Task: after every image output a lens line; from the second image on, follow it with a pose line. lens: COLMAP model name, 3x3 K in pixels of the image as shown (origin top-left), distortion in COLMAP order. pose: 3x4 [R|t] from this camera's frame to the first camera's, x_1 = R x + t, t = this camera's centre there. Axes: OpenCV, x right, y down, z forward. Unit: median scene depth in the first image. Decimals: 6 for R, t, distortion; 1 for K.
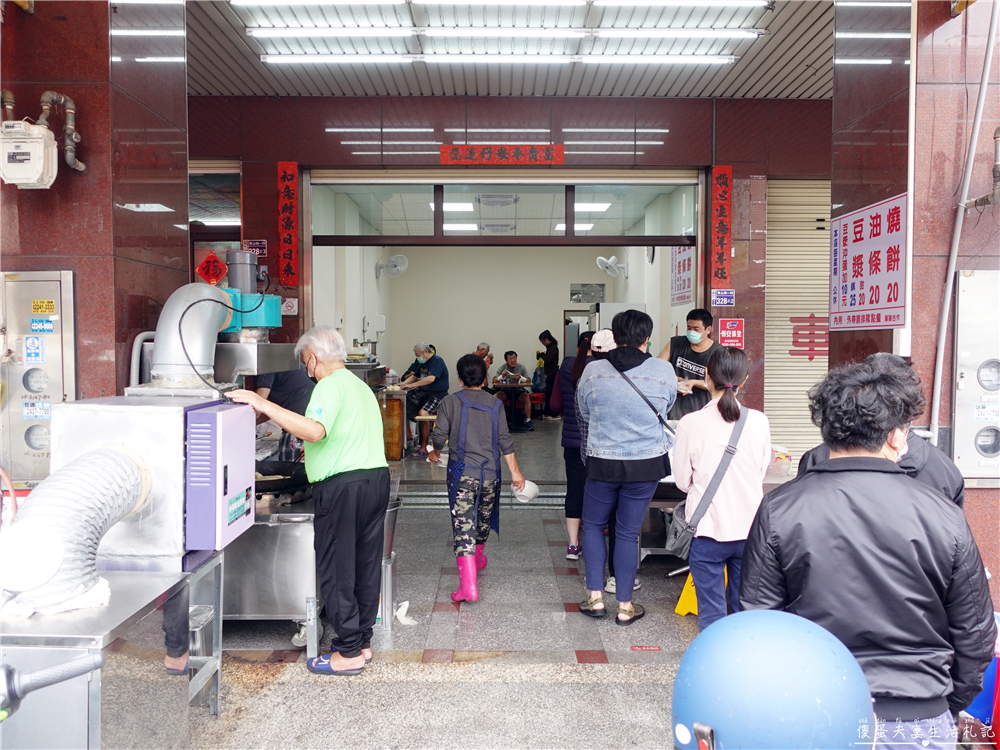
lens RADIAL K [[764.1, 0, 500.0], [0, 764.1, 375.0], [0, 0, 1]] dist [0.050123, -0.137036]
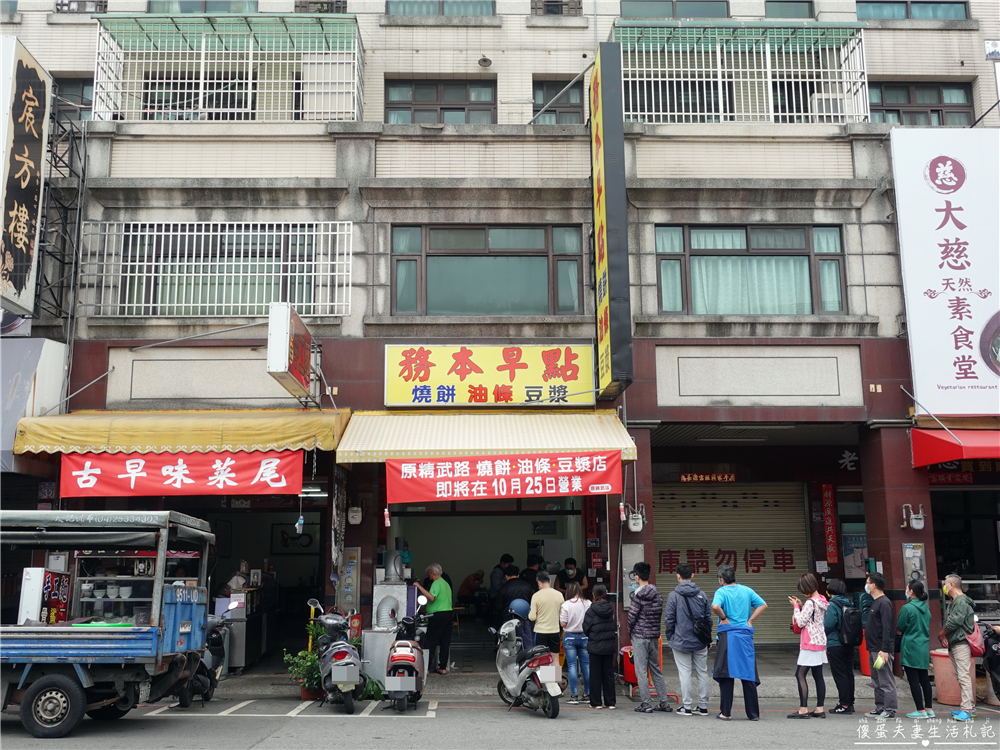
lens RADIAL K [[982.3, 0, 500.0], [0, 982.3, 375.0], [0, 0, 1]] dist [0.001206, -0.000618]
pose [[0.999719, -0.002933, 0.023514, -0.033504], [0.008153, 0.974295, -0.225127, 0.099349], [-0.022249, 0.225255, 0.974046, -3.135762]]
